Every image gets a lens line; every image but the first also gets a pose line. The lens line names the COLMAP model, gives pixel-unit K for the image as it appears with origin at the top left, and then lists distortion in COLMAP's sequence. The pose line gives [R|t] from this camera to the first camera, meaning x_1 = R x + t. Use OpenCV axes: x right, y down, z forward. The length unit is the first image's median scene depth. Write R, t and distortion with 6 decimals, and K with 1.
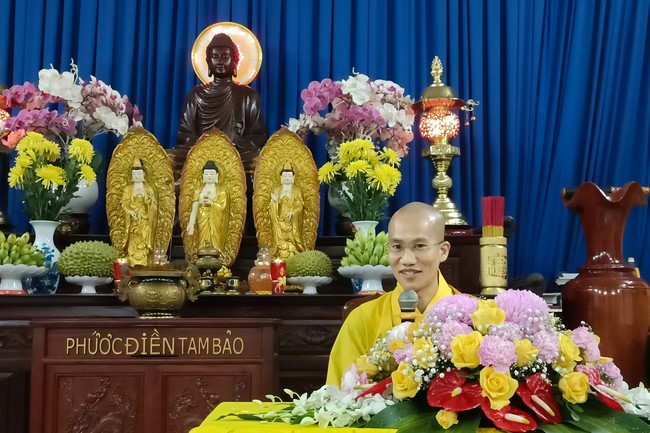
lens RADIAL K [[963.8, 0, 325.2], [0, 963.8, 234.5], [0, 0, 1]] dist [0.030283, 0.053636]
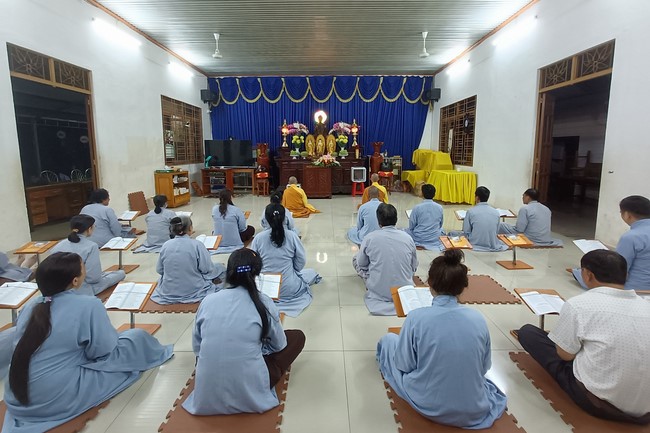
lens RADIAL K [[295.4, 0, 324.4], [0, 295.4, 192.1], [0, 0, 1]] dist [0.001688, 0.000158]
pose [[0.999119, -0.002403, -0.041893, -0.000676], [0.012429, 0.970502, 0.240773, -0.219039], [0.040078, -0.241082, 0.969677, -1.171328]]
